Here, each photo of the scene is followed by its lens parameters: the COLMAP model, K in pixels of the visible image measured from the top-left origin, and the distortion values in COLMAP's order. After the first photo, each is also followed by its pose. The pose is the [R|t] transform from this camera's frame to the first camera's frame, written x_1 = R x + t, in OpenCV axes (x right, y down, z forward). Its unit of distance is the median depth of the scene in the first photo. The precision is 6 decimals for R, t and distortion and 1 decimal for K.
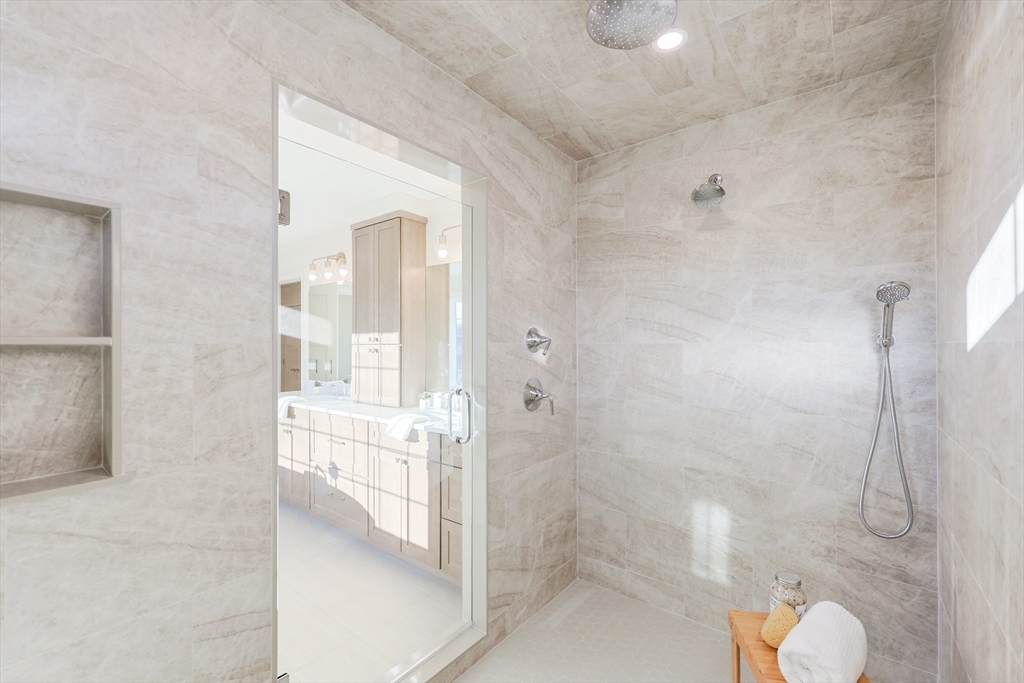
lens RADIAL K [[437.3, 0, 512.0], [0, 437.3, 341.5], [0, 0, 1]] dist [-0.001311, -0.000135]
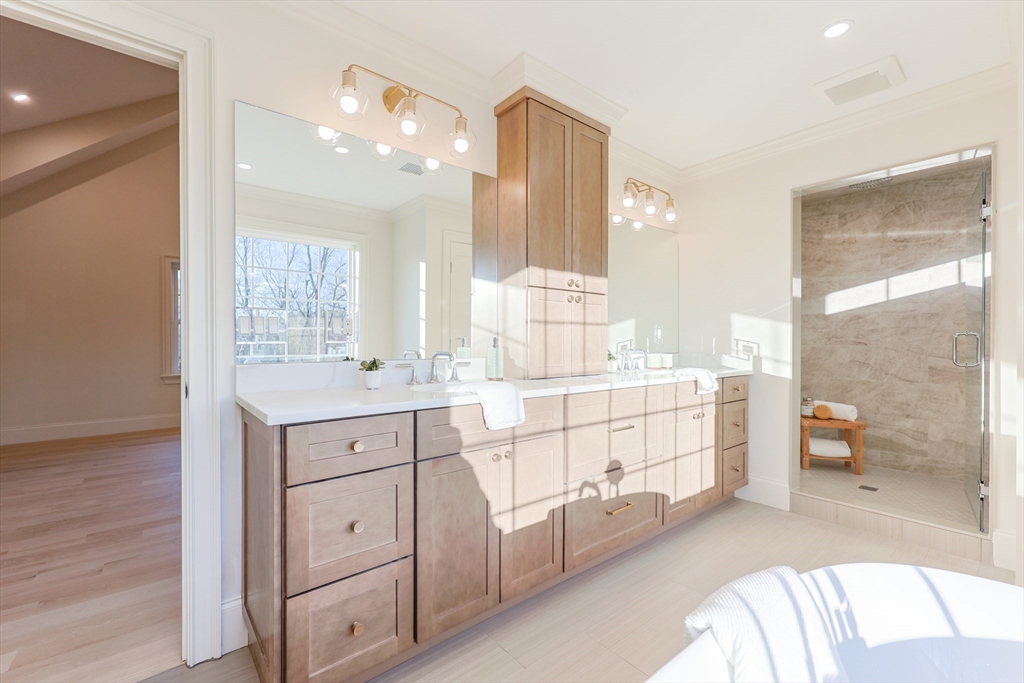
lens RADIAL K [[437.3, 0, 512.0], [0, 437.3, 341.5], [0, 0, 1]] dist [-0.001311, -0.000135]
pose [[0.215135, -0.003056, 0.976579, -1.117605], [-0.000224, 0.999995, 0.003179, 0.094401], [-0.976584, -0.000902, 0.215133, 1.032528]]
